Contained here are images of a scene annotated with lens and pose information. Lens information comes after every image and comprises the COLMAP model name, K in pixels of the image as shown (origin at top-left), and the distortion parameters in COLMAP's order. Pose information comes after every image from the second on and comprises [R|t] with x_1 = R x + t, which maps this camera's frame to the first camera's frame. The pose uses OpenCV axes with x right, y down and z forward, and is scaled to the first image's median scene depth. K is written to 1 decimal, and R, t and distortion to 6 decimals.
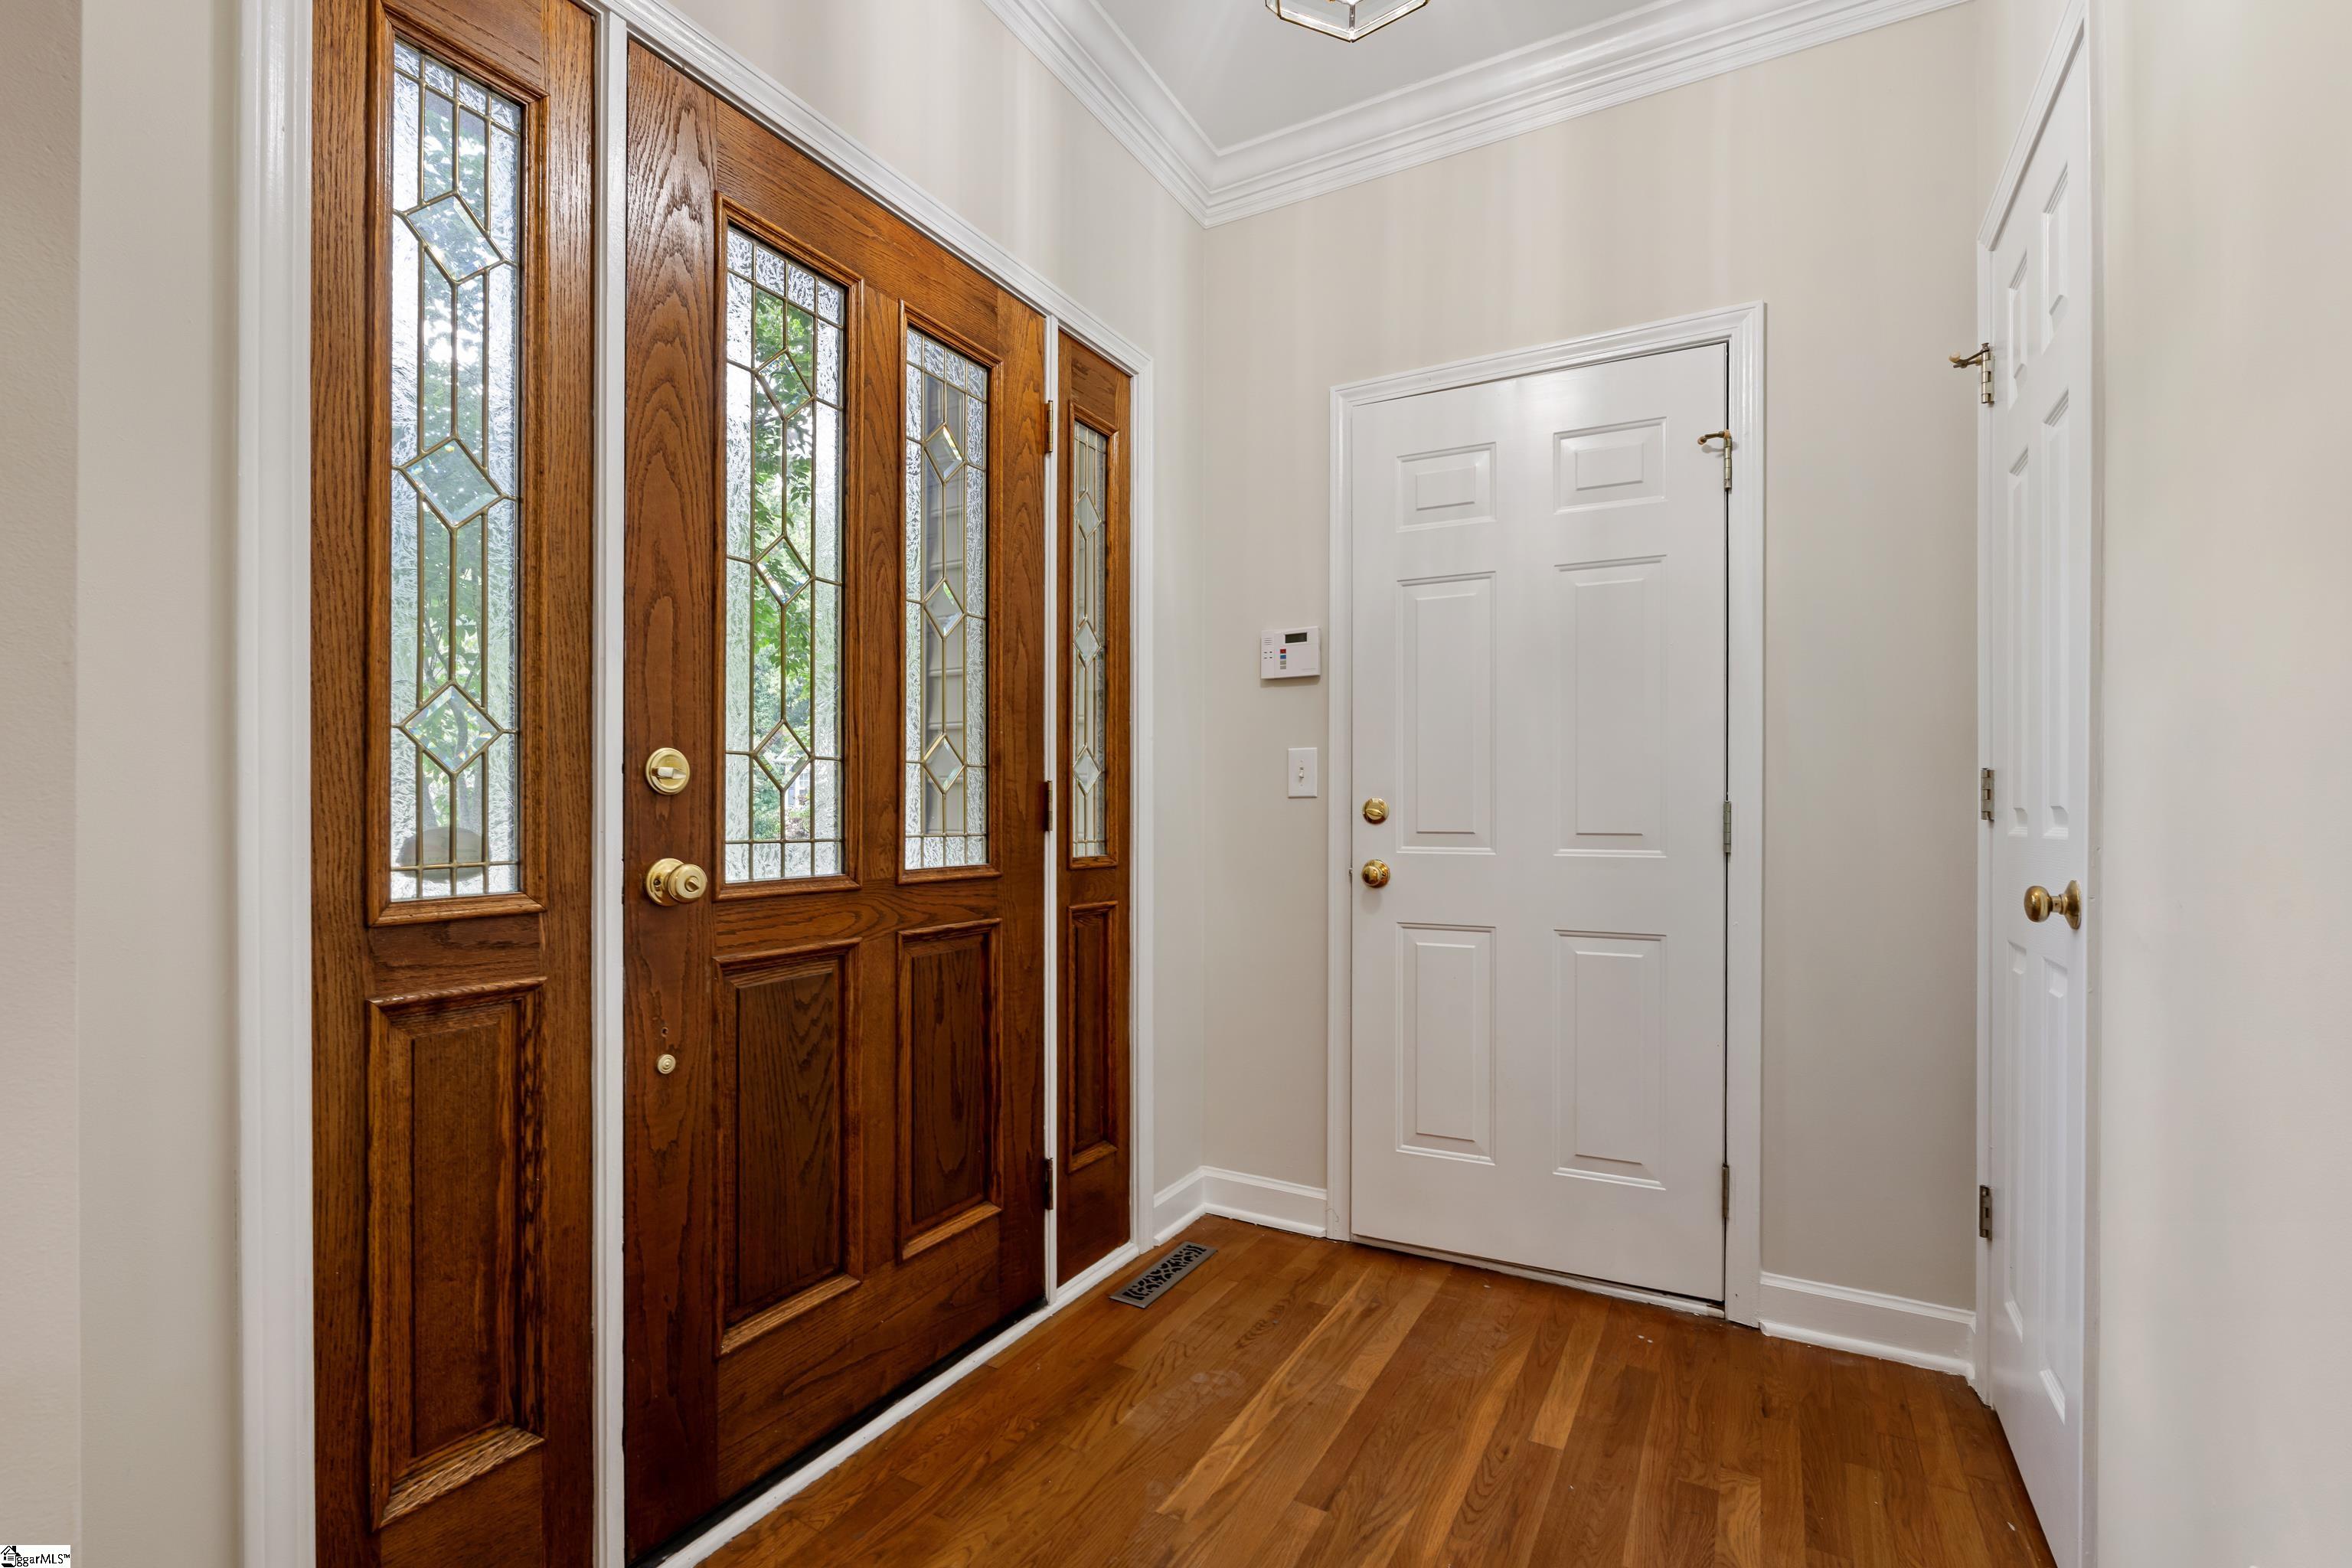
lens RADIAL K [[1028.9, 0, 1191.2], [0, 1028.9, 799.7], [0, 0, 1]] dist [-0.001233, 0.000342]
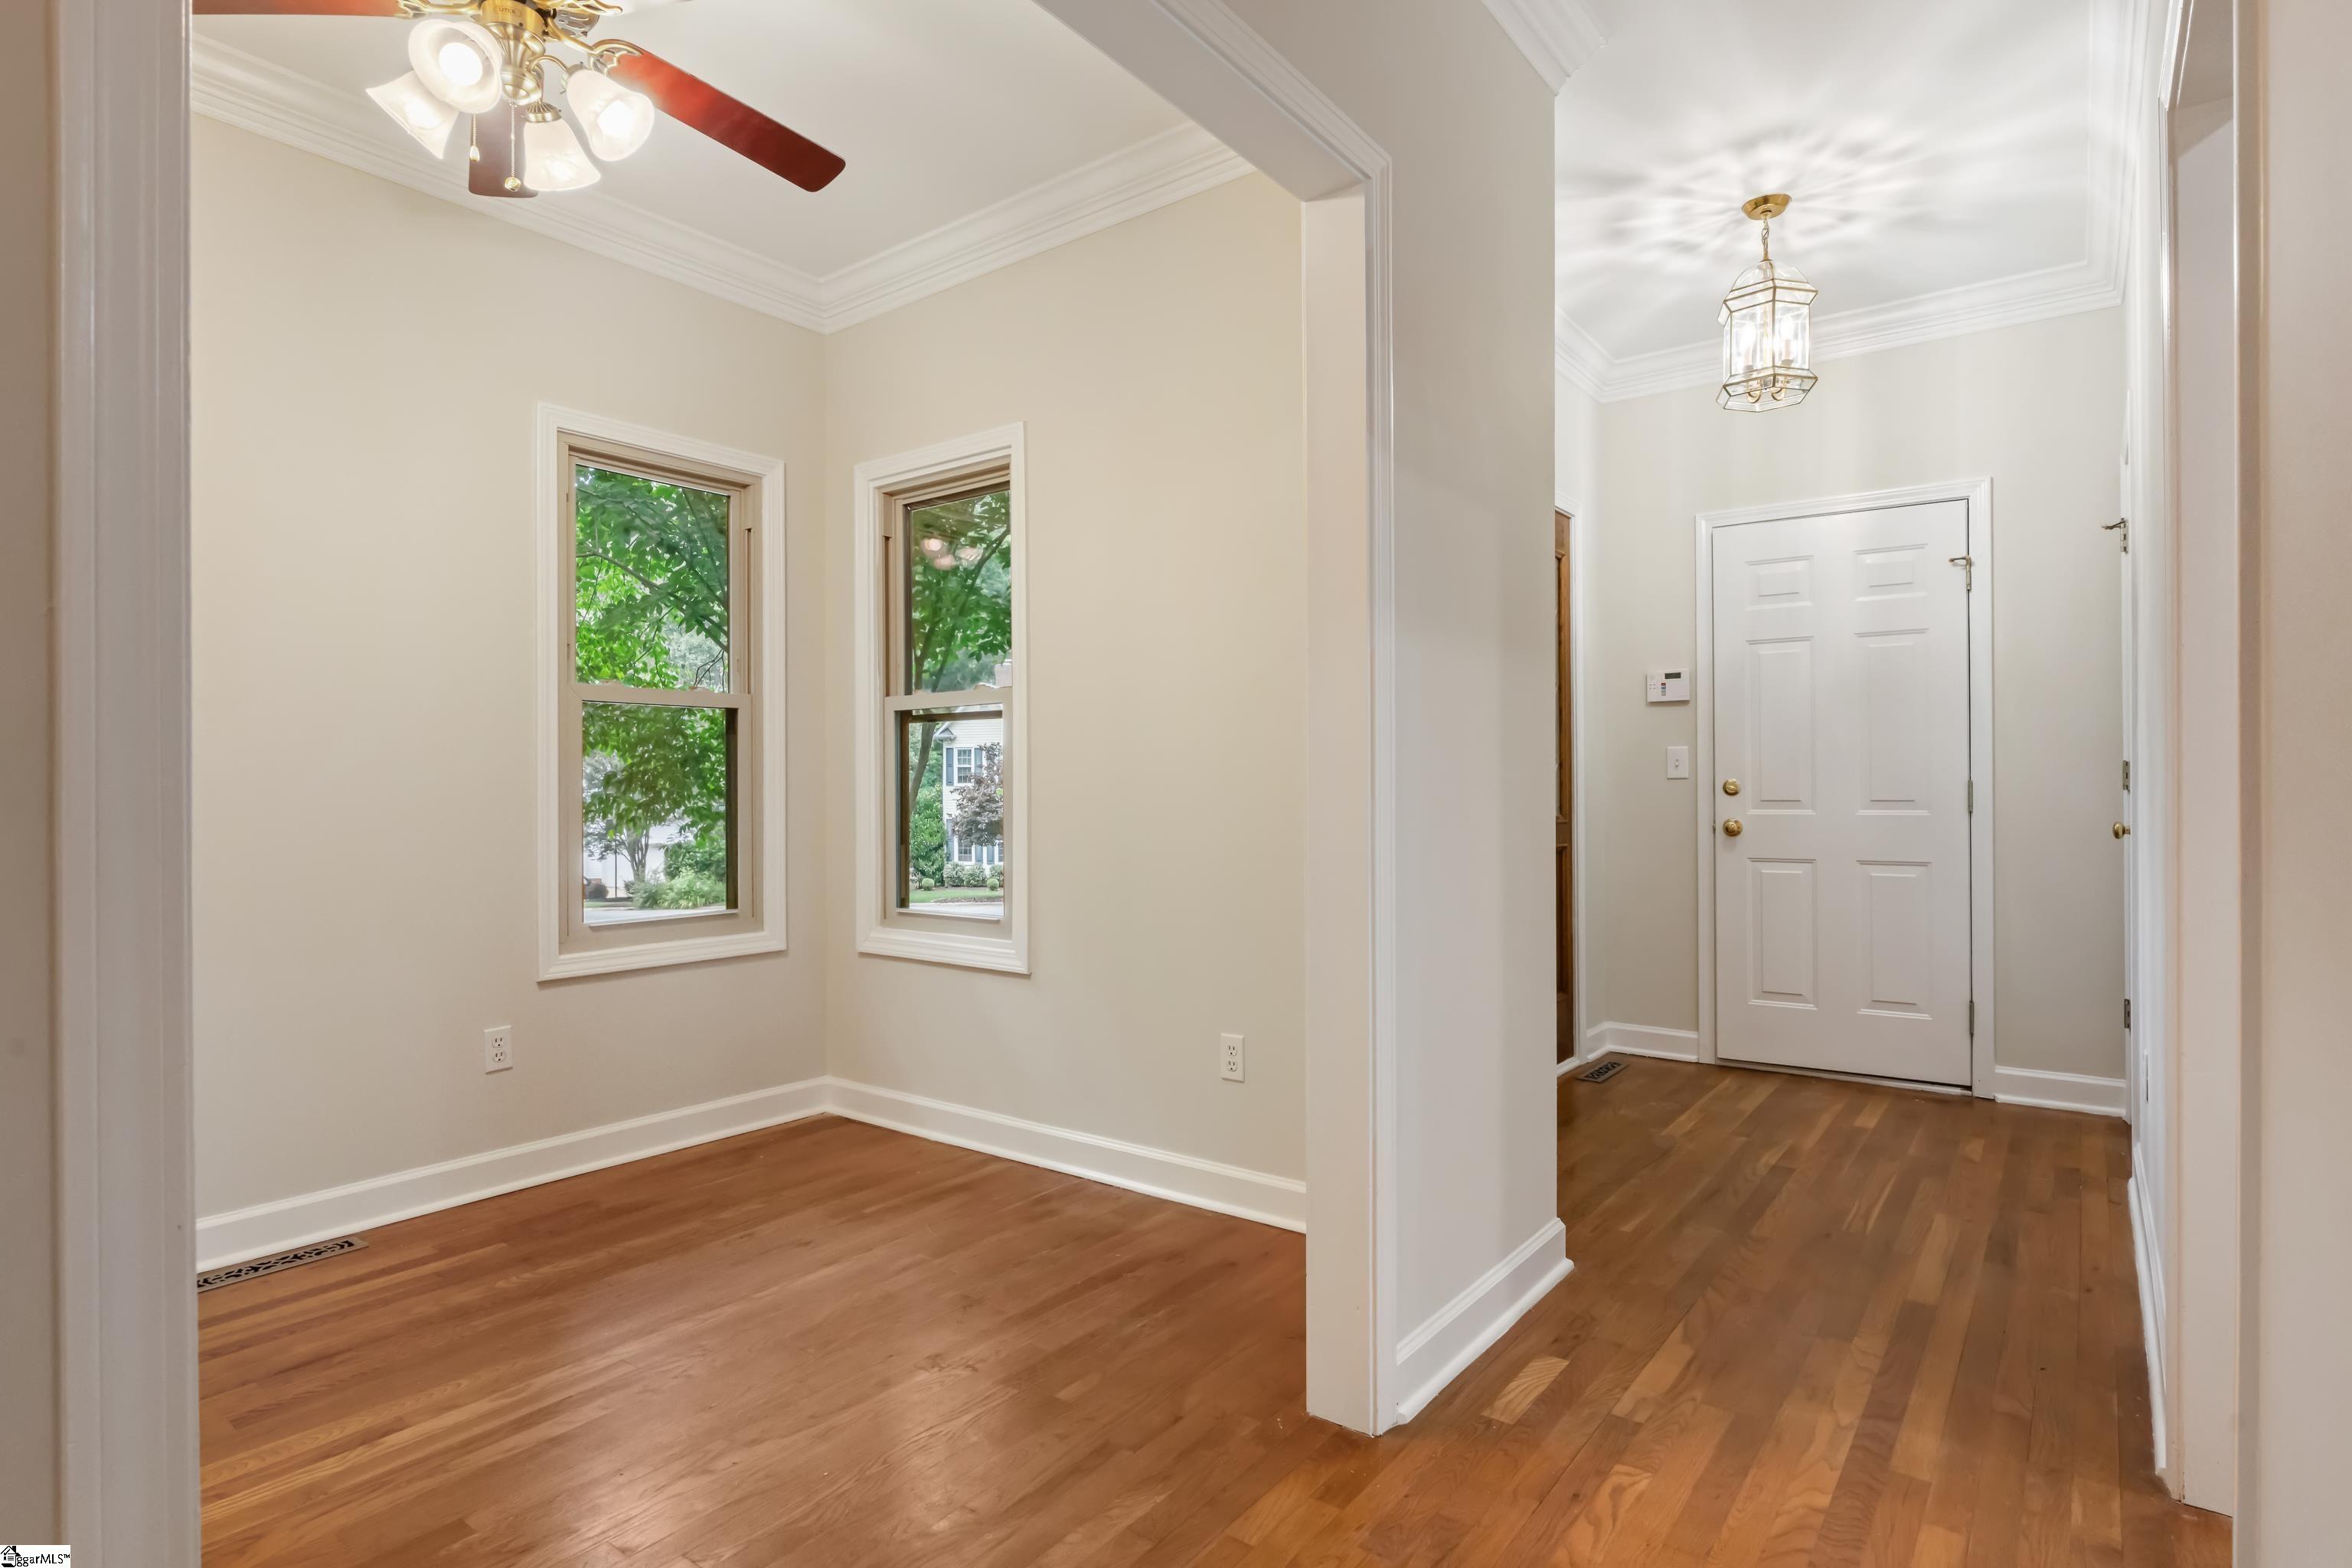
lens RADIAL K [[1197.8, 0, 1173.1], [0, 1197.8, 777.1], [0, 0, 1]] dist [-0.001147, -0.001115]
pose [[0.988934, -0.014023, -0.147691, -0.414880], [0.015526, 0.999839, 0.009027, -0.036026], [0.147540, -0.011220, 0.988992, -0.982016]]
